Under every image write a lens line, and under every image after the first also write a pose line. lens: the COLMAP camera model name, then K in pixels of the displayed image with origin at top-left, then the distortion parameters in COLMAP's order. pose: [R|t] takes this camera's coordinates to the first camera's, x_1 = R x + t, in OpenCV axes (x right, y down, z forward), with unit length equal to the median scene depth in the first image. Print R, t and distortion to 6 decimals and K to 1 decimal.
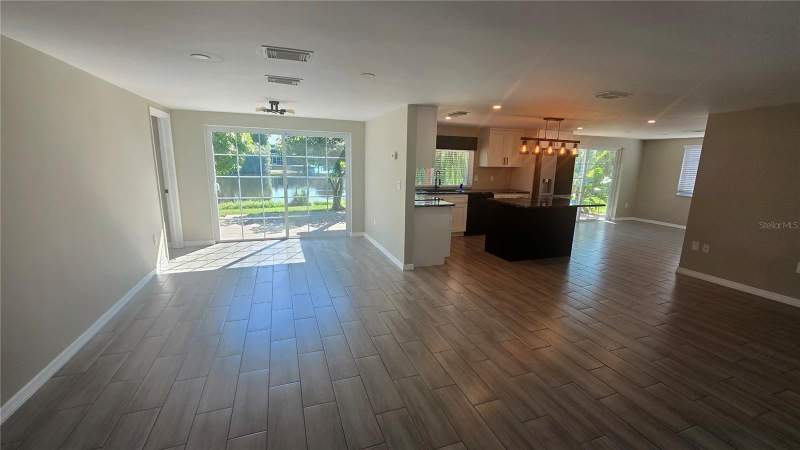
lens RADIAL K [[324.9, 0, 400.0], [0, 324.9, 225.0], [0, 0, 1]] dist [-0.001069, -0.000087]
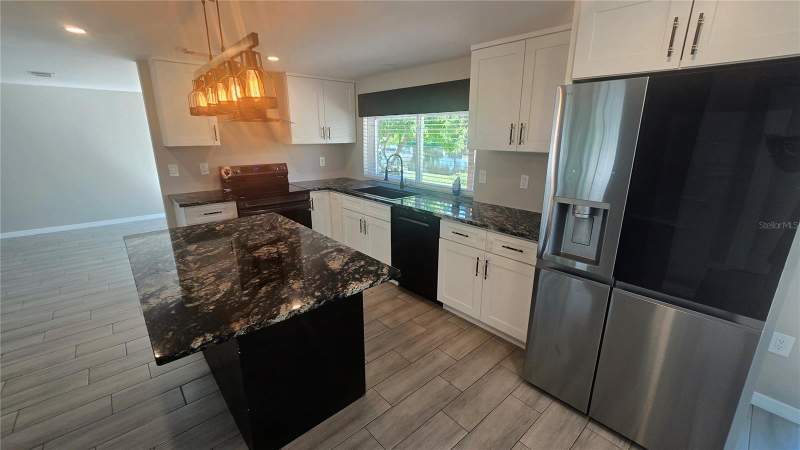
lens RADIAL K [[329.3, 0, 400.0], [0, 329.3, 225.0], [0, 0, 1]] dist [-0.003476, -0.000334]
pose [[0.363189, 0.221538, -0.904994, 0.684712], [-0.177041, 0.970033, 0.166410, -0.153397], [0.914740, 0.099783, 0.391527, 0.832797]]
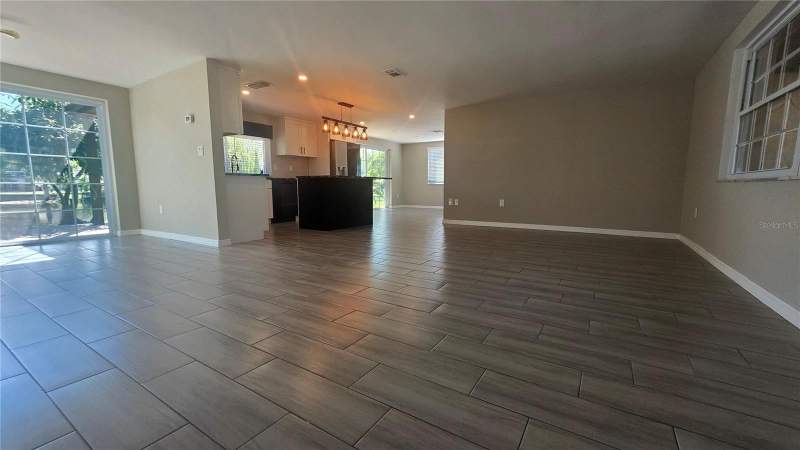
lens RADIAL K [[329.3, 0, 400.0], [0, 329.3, 225.0], [0, 0, 1]] dist [-0.003476, -0.000334]
pose [[0.794834, -0.096324, 0.599134, -0.087831], [0.136298, 0.990433, -0.021583, 0.114388], [-0.591323, 0.098816, 0.800358, -0.000166]]
